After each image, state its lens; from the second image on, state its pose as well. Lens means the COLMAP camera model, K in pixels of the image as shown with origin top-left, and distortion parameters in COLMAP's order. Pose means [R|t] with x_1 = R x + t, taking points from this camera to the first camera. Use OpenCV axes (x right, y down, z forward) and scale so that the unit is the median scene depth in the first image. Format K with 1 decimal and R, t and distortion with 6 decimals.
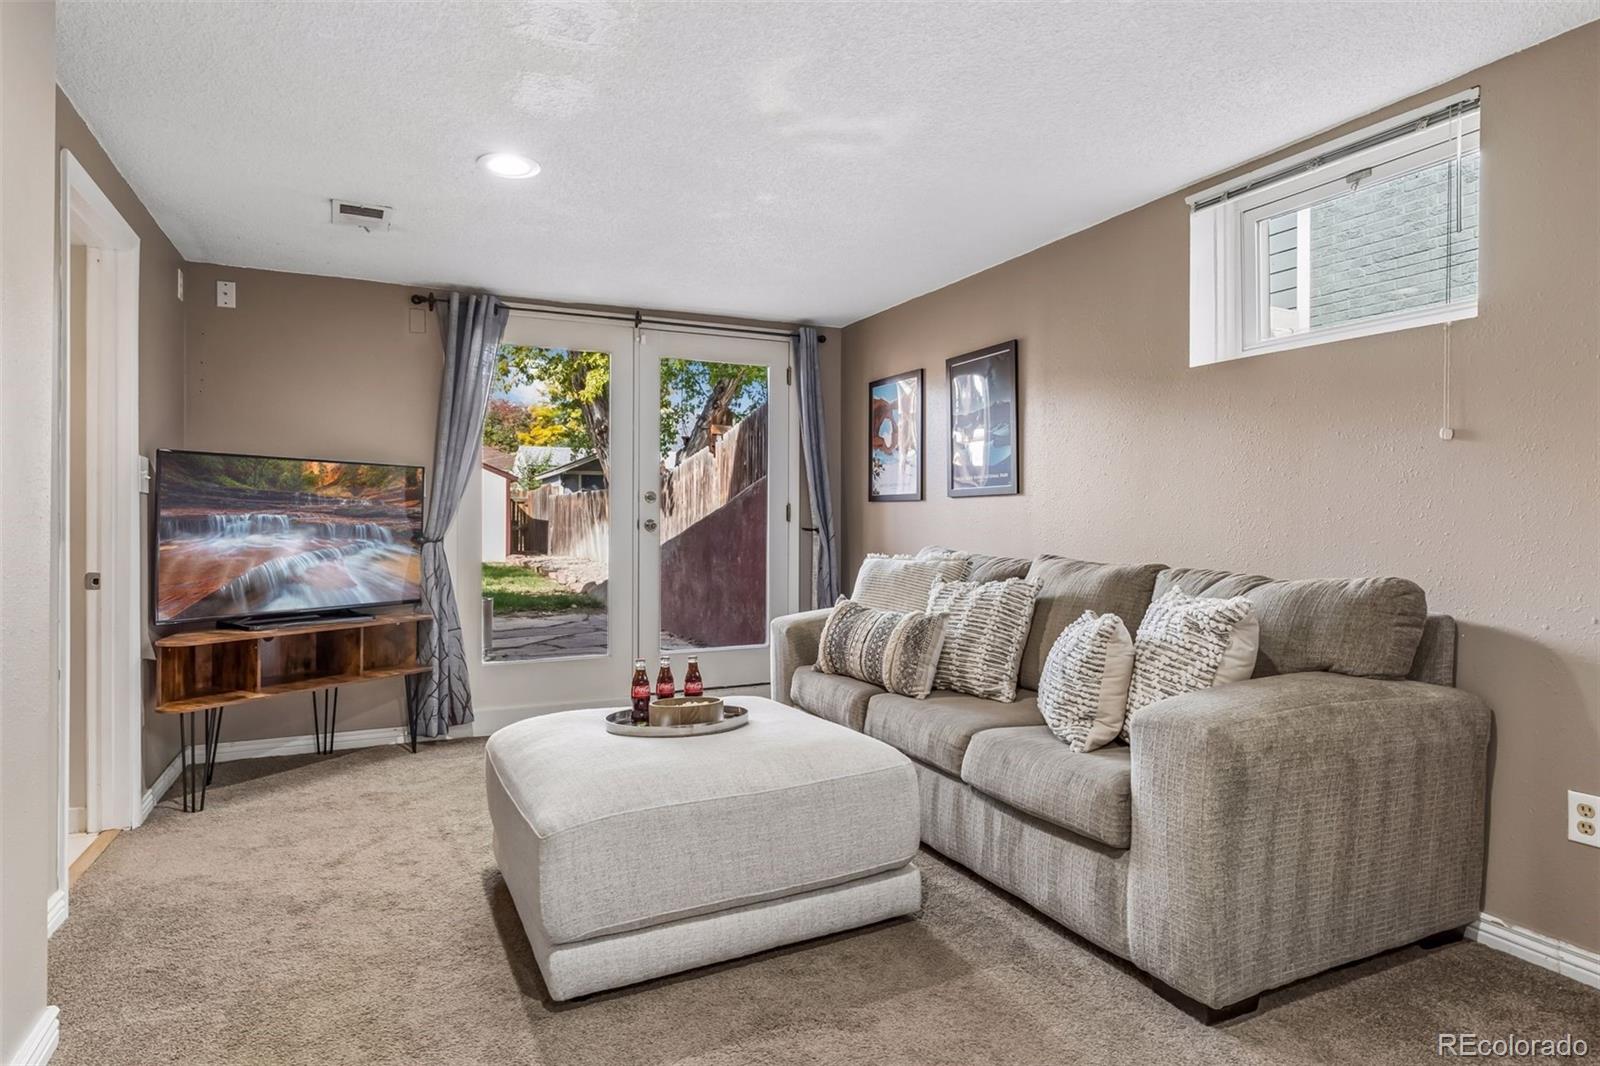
lens RADIAL K [[875.0, 0, 800.0], [0, 875.0, 533.0], [0, 0, 1]] dist [-0.000941, -0.000123]
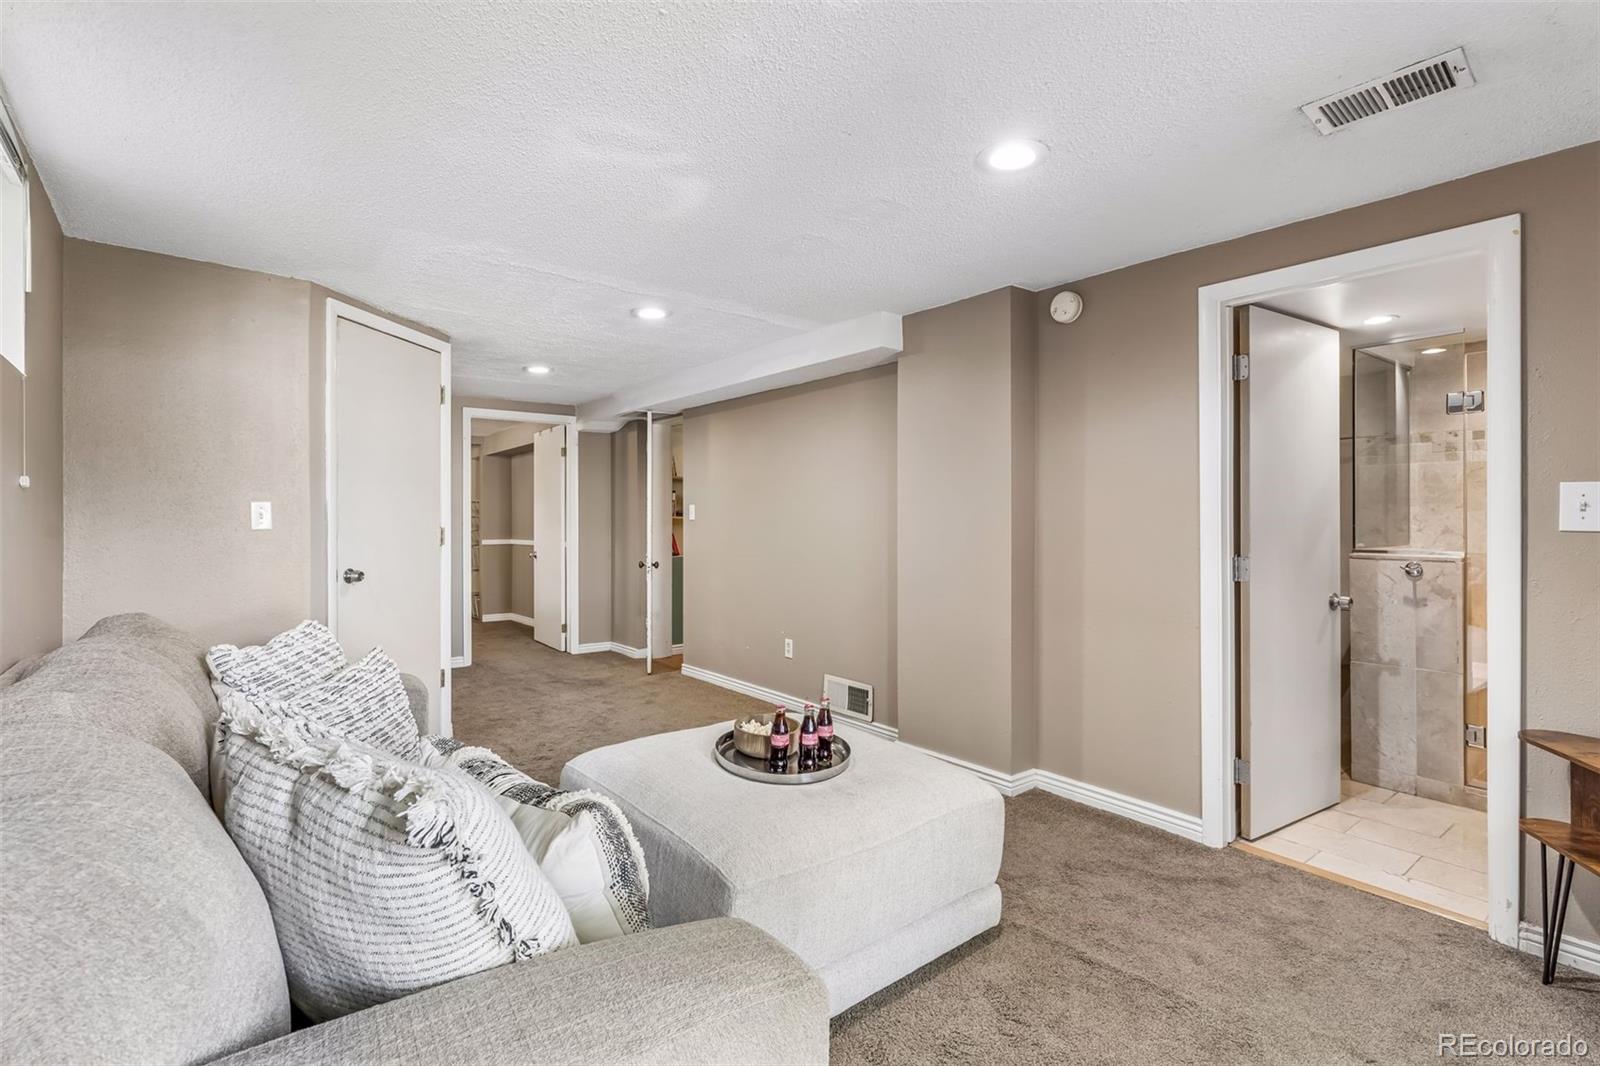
lens RADIAL K [[746.6, 0, 798.7], [0, 746.6, 514.6], [0, 0, 1]] dist [0.000987, 0.000232]
pose [[-0.978872, -0.008220, -0.204310, 0.022097], [-0.009538, 0.999940, 0.005467, -0.066504], [0.204252, 0.007300, -0.978891, 1.827893]]
